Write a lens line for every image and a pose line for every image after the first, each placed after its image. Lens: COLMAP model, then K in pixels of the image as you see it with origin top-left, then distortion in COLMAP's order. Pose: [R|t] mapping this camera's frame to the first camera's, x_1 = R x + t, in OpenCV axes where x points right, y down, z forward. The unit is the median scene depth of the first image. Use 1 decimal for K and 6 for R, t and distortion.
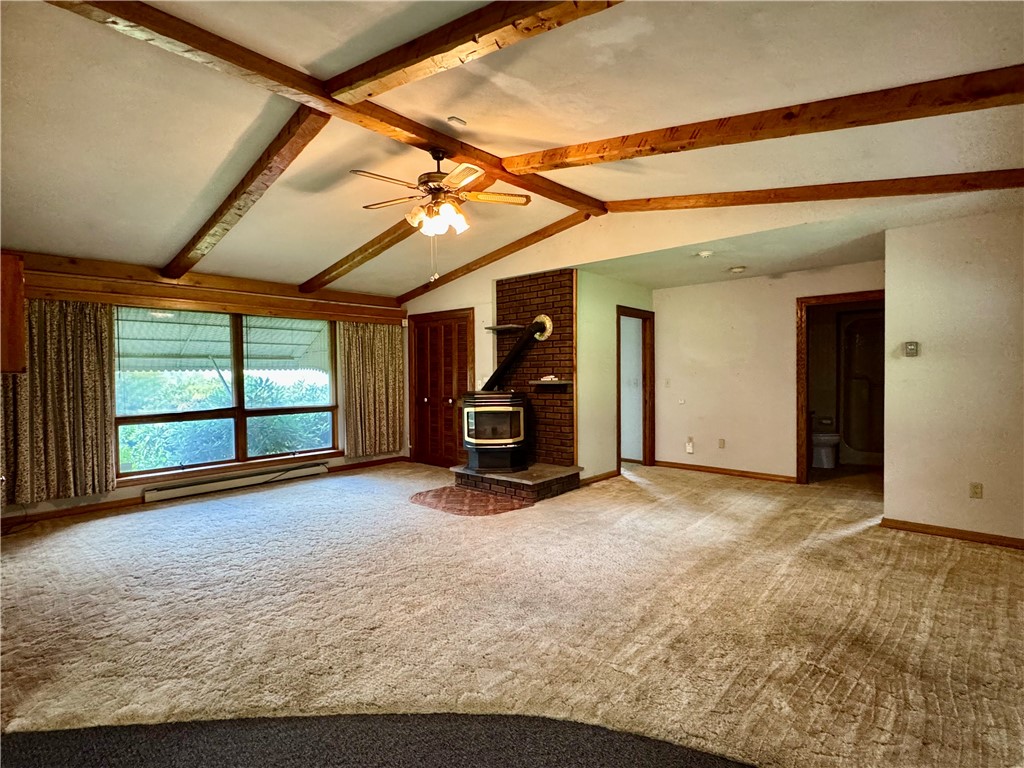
lens RADIAL K [[502.5, 0, 512.0], [0, 502.5, 384.0], [0, 0, 1]] dist [-0.000764, -0.000076]
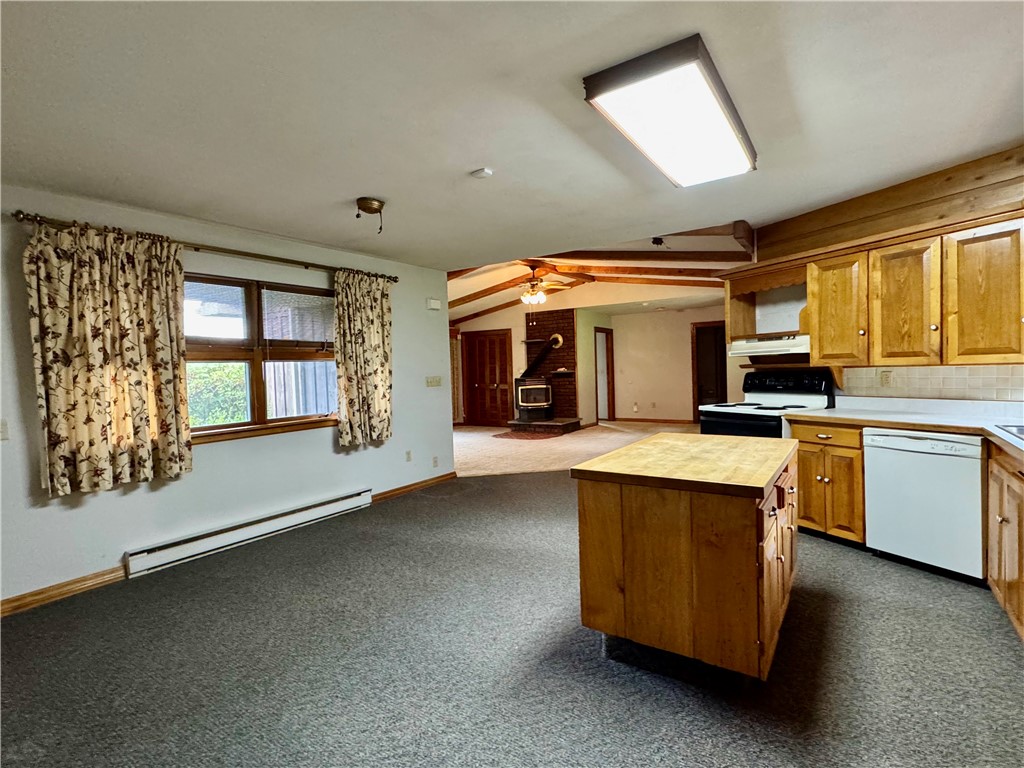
lens RADIAL K [[502.5, 0, 512.0], [0, 502.5, 384.0], [0, 0, 1]] dist [-0.000764, -0.000076]
pose [[0.989785, -0.025511, 0.140269, -0.349540], [0.024912, 0.999672, 0.006021, 0.024748], [-0.140377, -0.002465, 0.990095, -0.738147]]
